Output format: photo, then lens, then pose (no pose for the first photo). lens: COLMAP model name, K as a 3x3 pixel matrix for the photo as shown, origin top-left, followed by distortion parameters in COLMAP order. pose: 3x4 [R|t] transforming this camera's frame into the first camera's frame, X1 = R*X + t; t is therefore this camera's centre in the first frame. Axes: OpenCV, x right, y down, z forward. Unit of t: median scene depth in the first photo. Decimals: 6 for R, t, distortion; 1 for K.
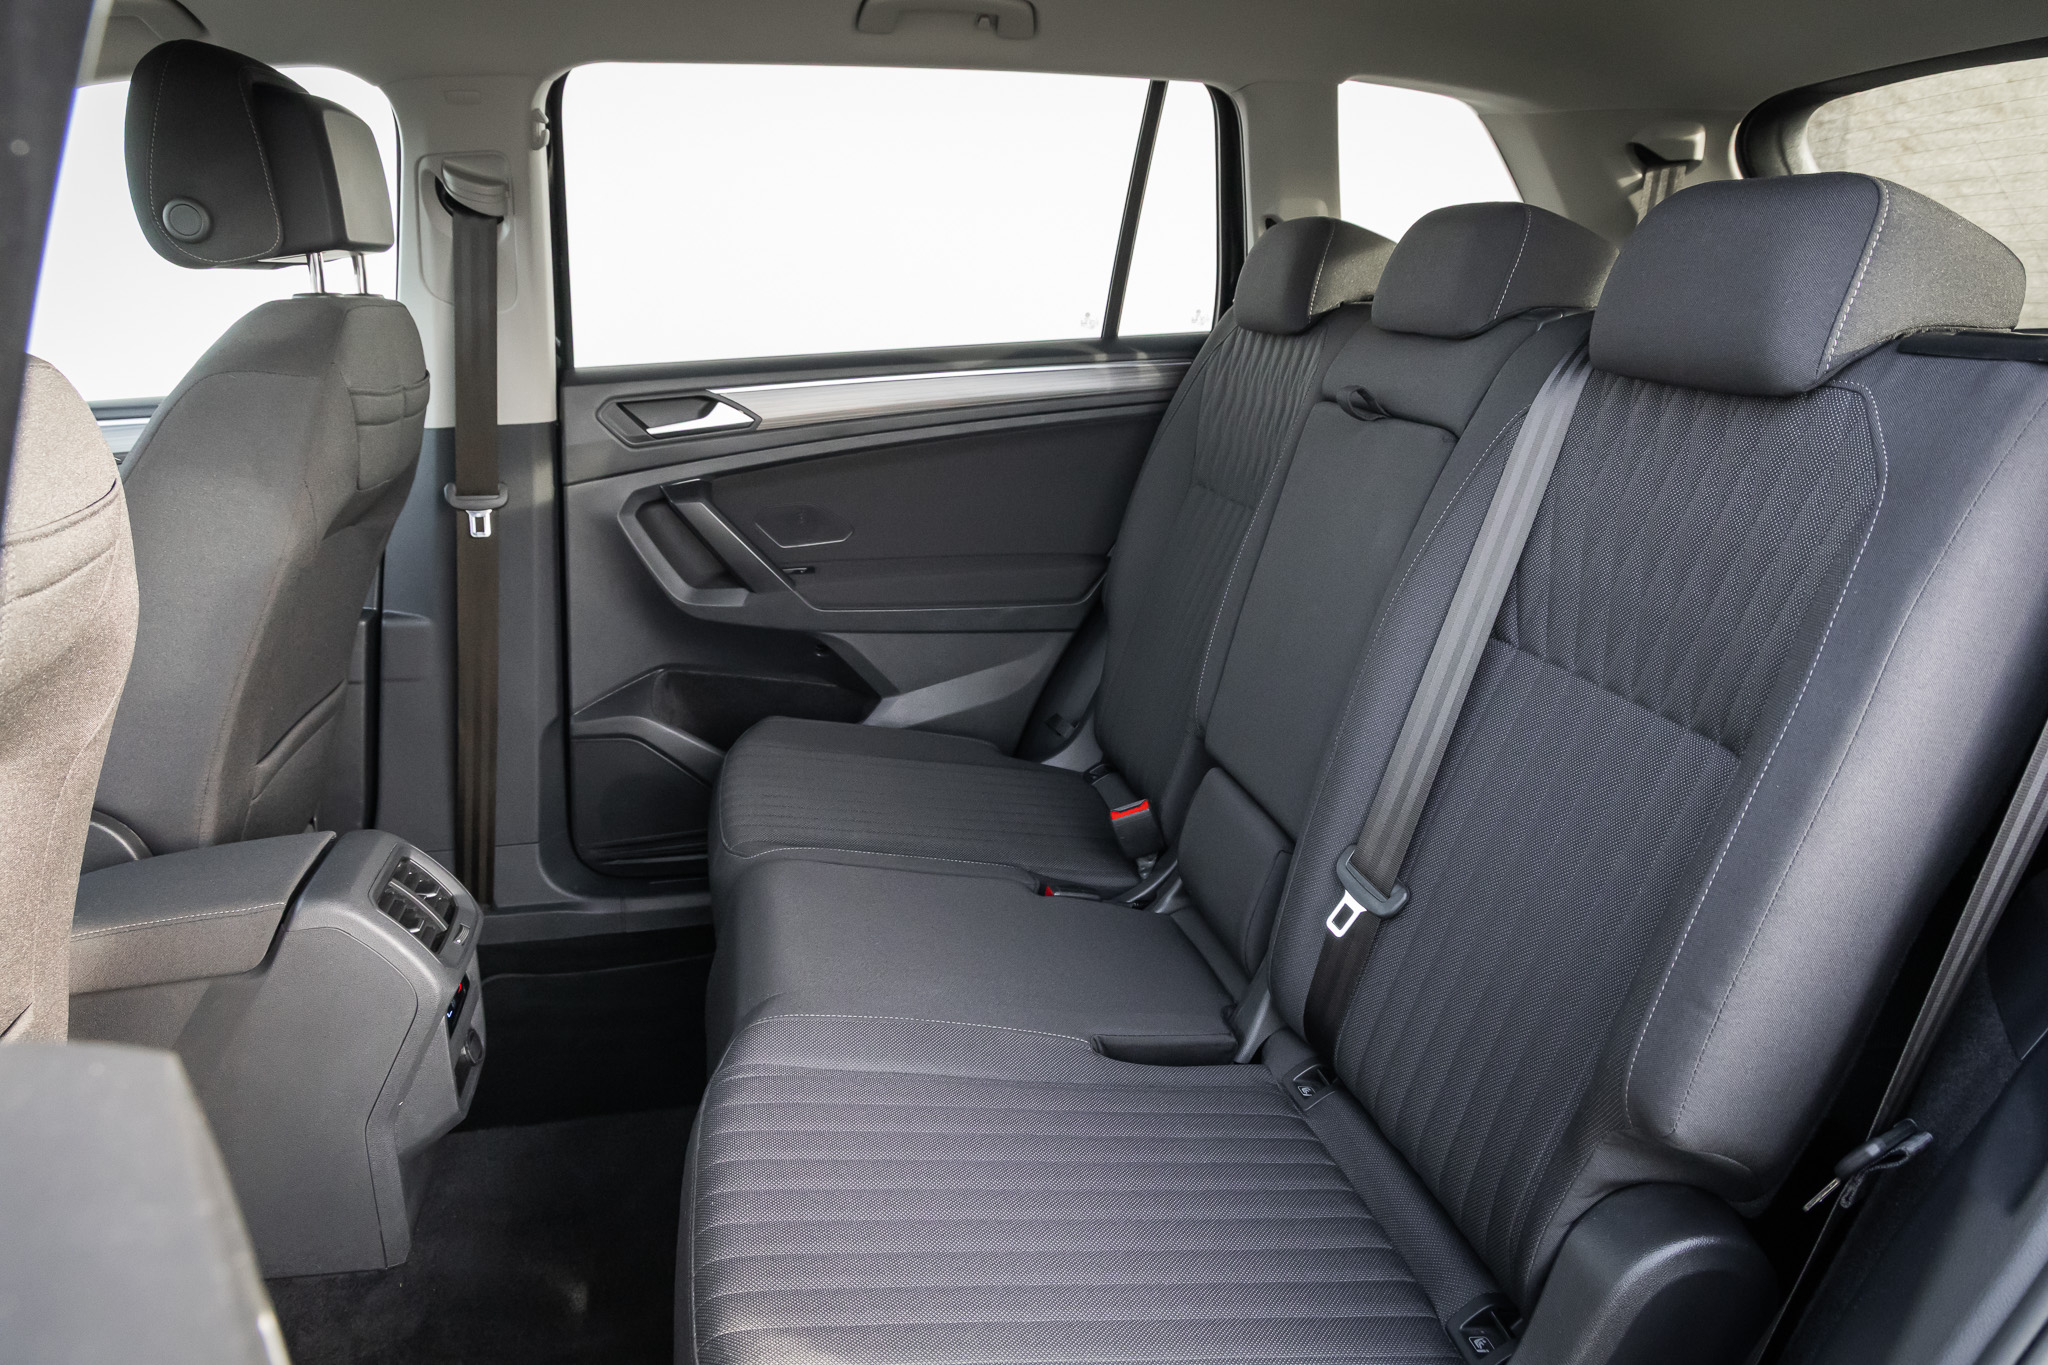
lens RADIAL K [[1370.9, 0, 1015.5], [0, 1370.9, 688.0], [0, 0, 1]] dist [0.006117, 0.002274]
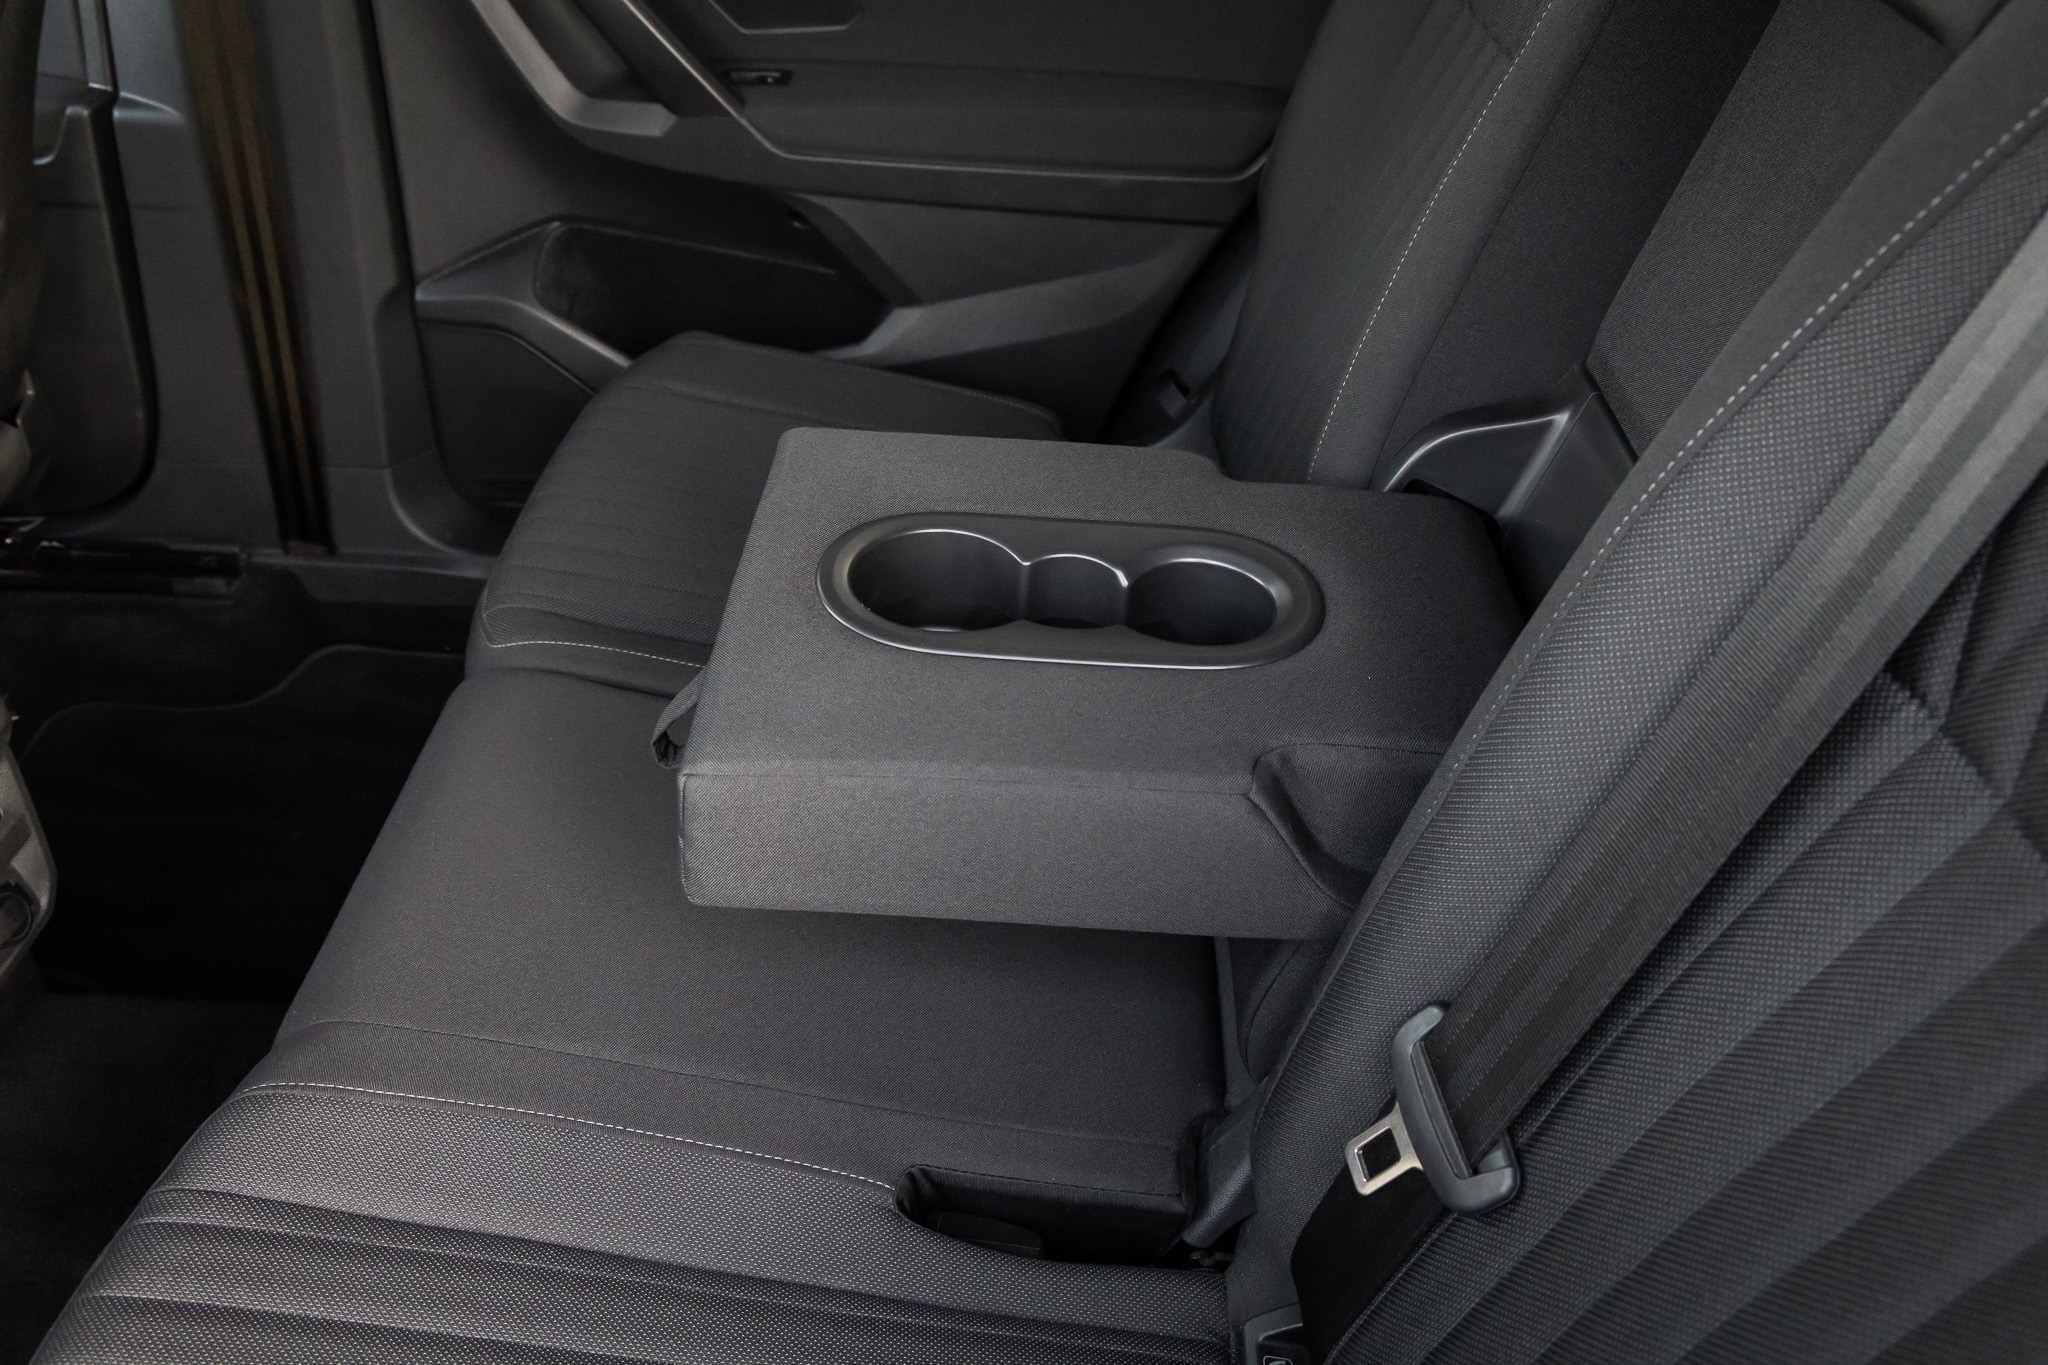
lens RADIAL K [[1590.1, 0, 1040.4], [0, 1590.1, 685.4], [0, 0, 1]] dist [-0.012952, 0.005955]
pose [[0.975297, 0.154946, -0.157443, 0.109429], [-0.093338, 0.935044, 0.342023, -0.087537], [0.200211, -0.318879, 0.926408, 0.313394]]
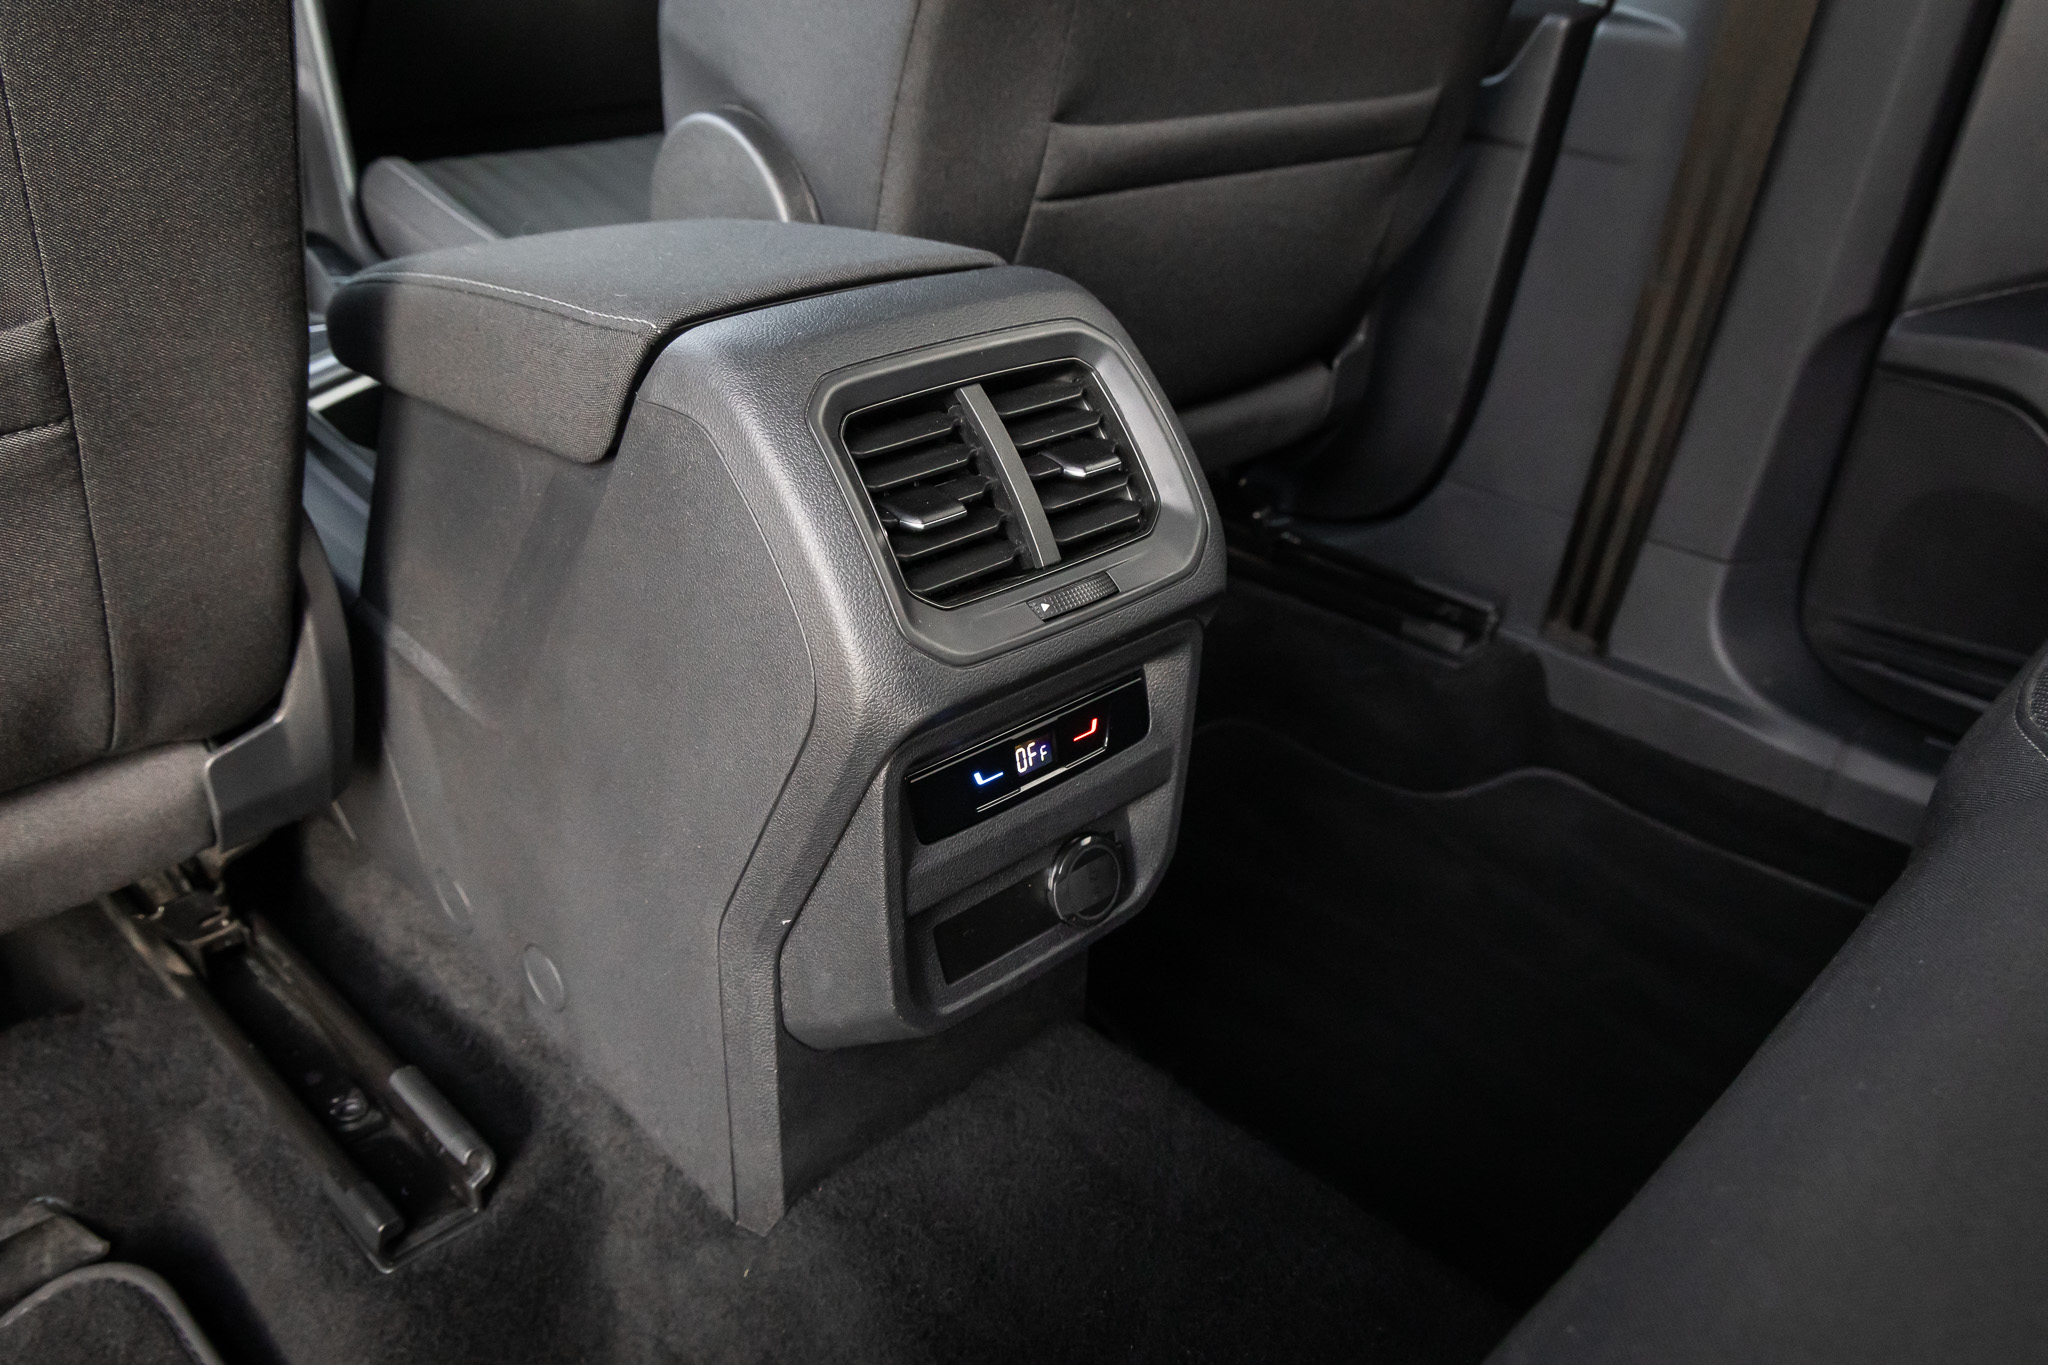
lens RADIAL K [[1590.1, 0, 1020.4], [0, 1590.1, 684.7], [0, 0, 1]] dist [-0.012952, 0.005955]
pose [[0.552835, 0.396427, -0.732952, -0.060609], [-0.261738, 0.917681, 0.298922, 0.051609], [0.791117, 0.026587, 0.611087, 0.475586]]
